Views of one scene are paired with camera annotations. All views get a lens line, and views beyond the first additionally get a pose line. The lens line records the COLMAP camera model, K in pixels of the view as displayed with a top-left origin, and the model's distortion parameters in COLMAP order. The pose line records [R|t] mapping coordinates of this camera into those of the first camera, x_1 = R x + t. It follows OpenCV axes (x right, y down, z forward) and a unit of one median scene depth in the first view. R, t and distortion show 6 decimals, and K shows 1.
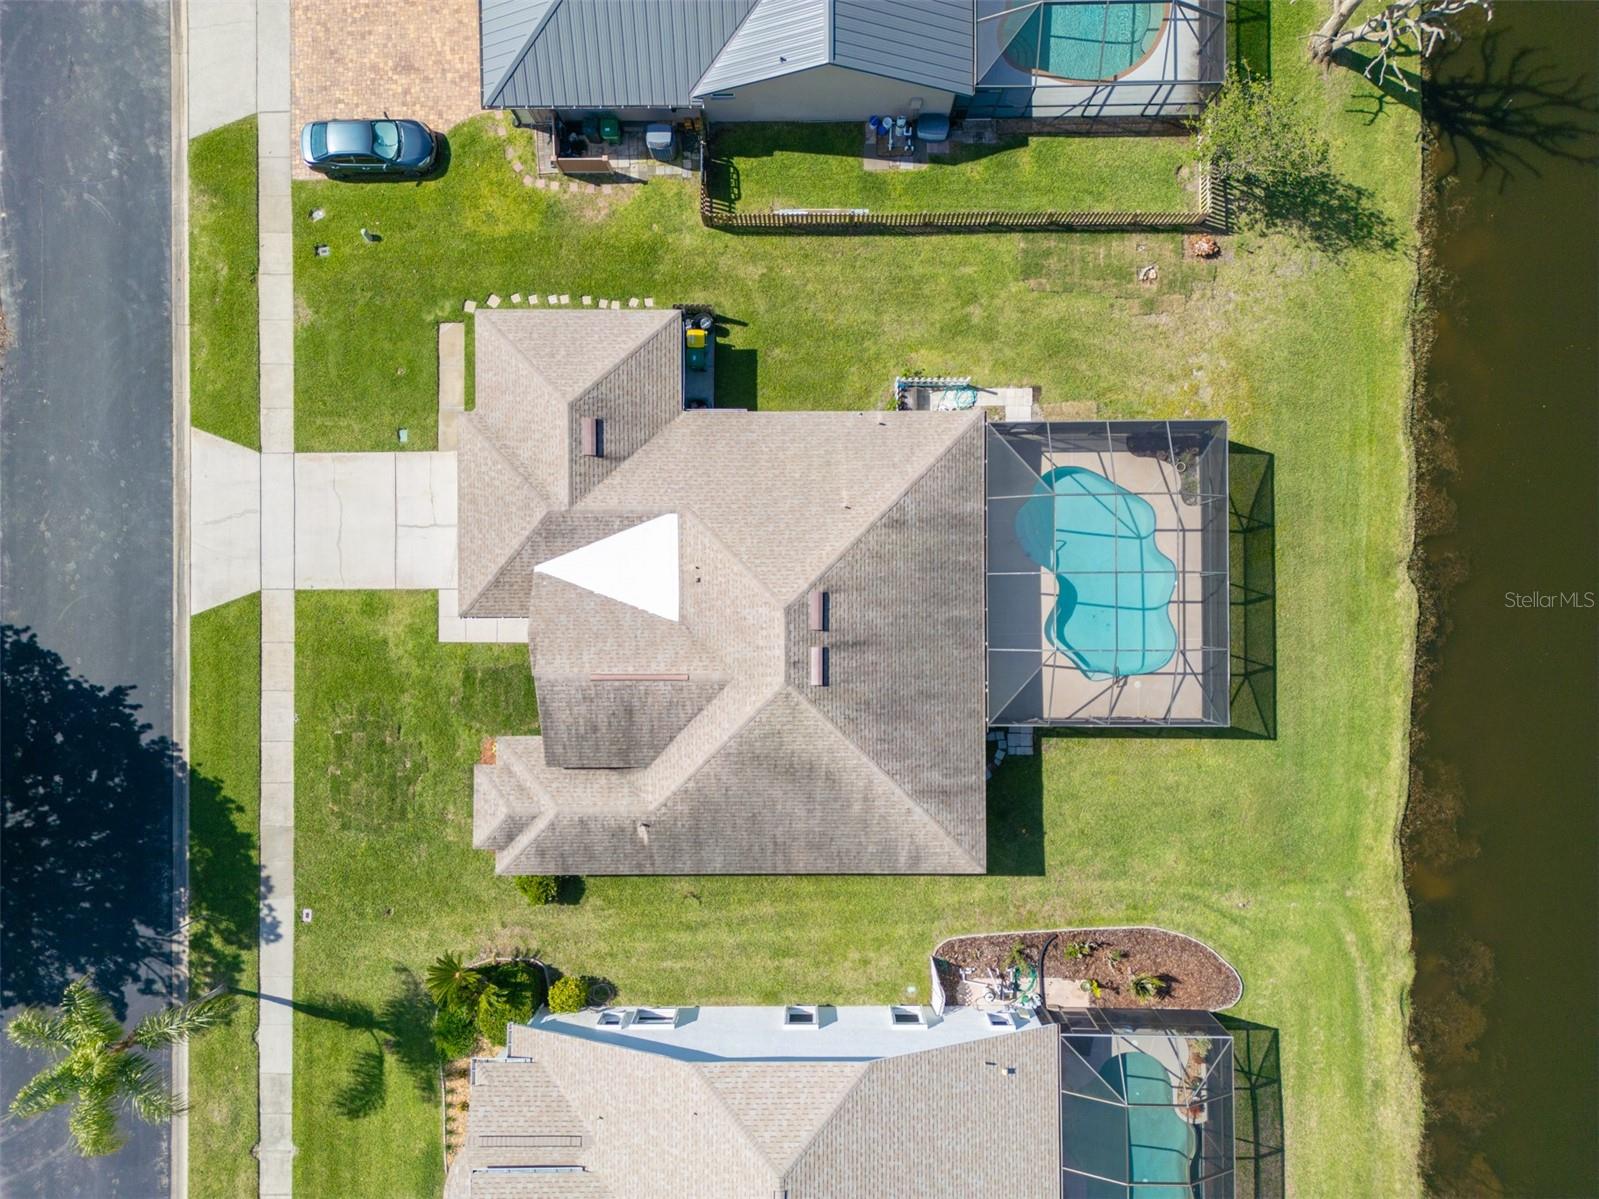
lens RADIAL K [[1122.9, 0, 806.0], [0, 1122.9, 606.1], [0, 0, 1]] dist [0.052730, -0.033509]
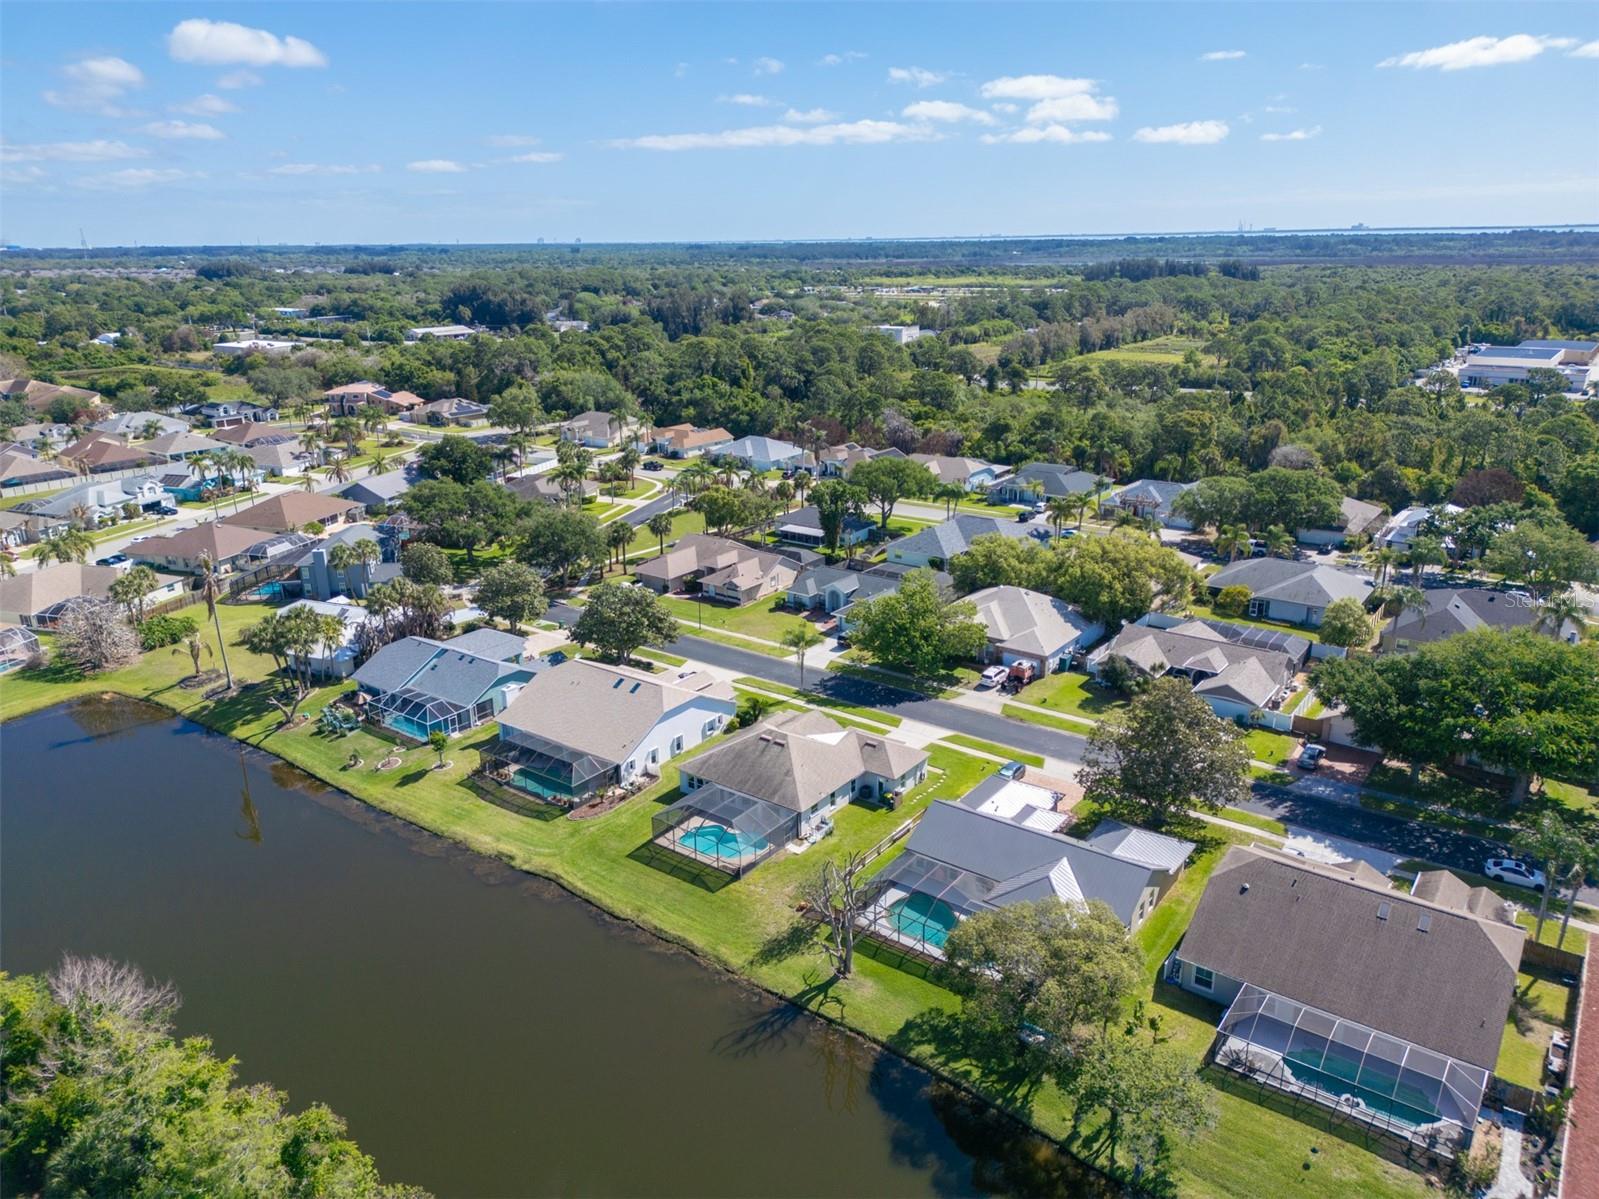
lens RADIAL K [[1122.9, 0, 803.7], [0, 1122.9, 591.8], [0, 0, 1]] dist [0.052730, -0.033509]
pose [[-0.598685, 0.249578, -0.761109, 1.902353], [-0.800669, -0.159812, 0.577398, -1.511307], [0.022471, 0.955076, 0.295506, -0.259984]]
